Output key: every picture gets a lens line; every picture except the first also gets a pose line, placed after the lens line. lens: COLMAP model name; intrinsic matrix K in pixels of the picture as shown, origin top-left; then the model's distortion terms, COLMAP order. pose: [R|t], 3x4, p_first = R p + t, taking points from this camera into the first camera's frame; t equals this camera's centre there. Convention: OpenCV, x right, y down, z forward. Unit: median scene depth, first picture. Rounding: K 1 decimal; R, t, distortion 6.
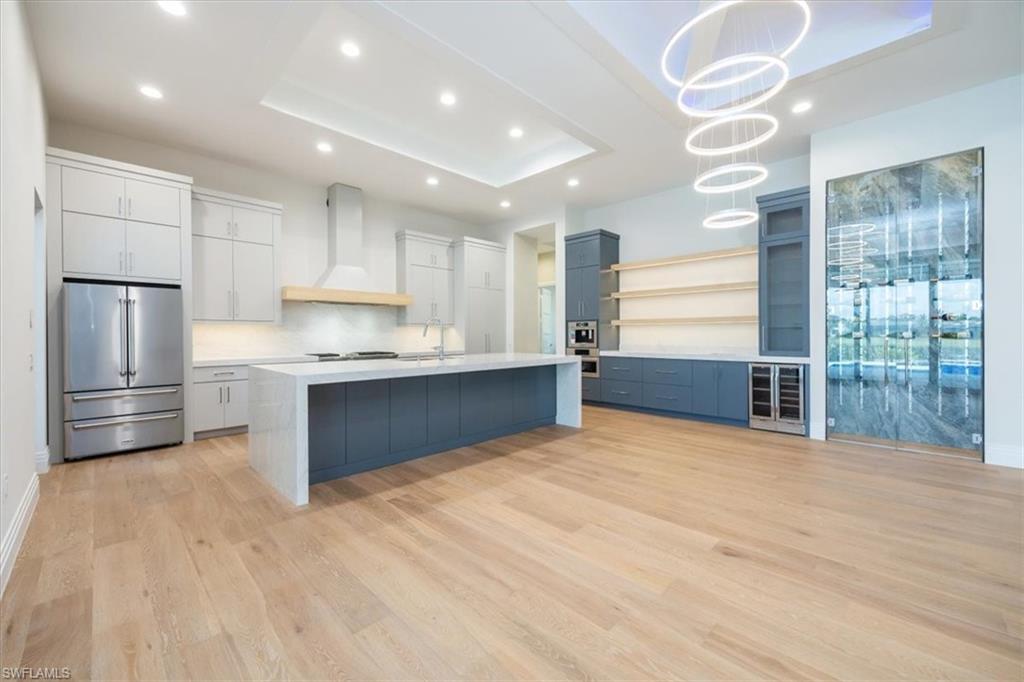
lens RADIAL K [[390.4, 0, 502.6], [0, 390.4, 337.1], [0, 0, 1]] dist [0.001889, 0.000458]
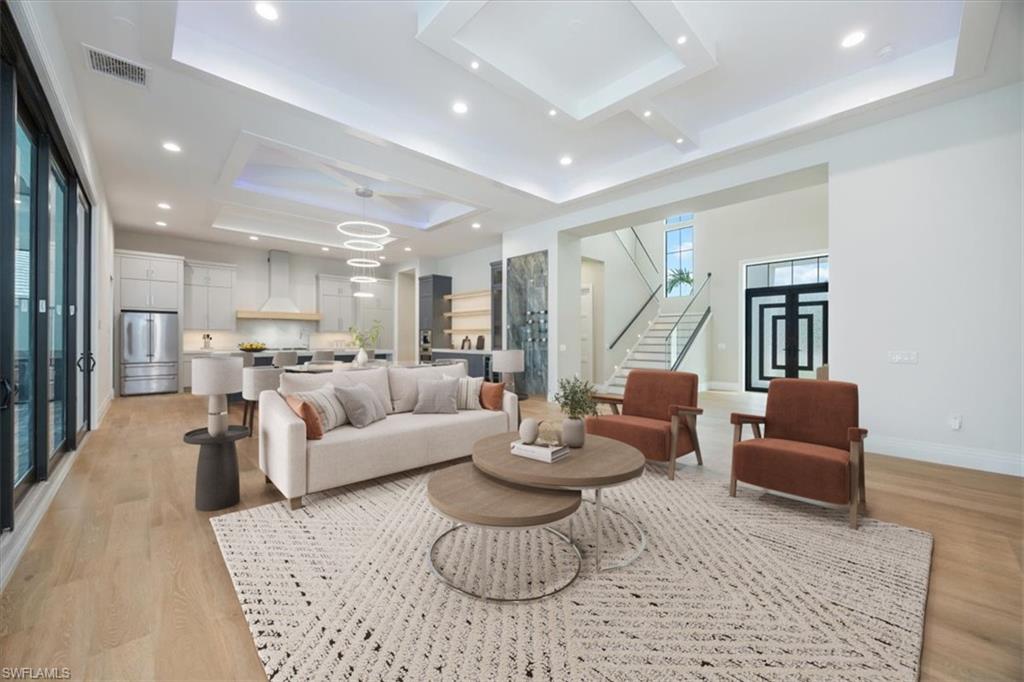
lens RADIAL K [[390.4, 0, 515.0], [0, 390.4, 341.2], [0, 0, 1]] dist [0.001889, 0.000458]
pose [[0.999230, 0.007396, -0.038522, 0.653024], [-0.007483, 0.999970, -0.002098, 0.004496], [0.038505, 0.002385, 0.999256, -0.618367]]
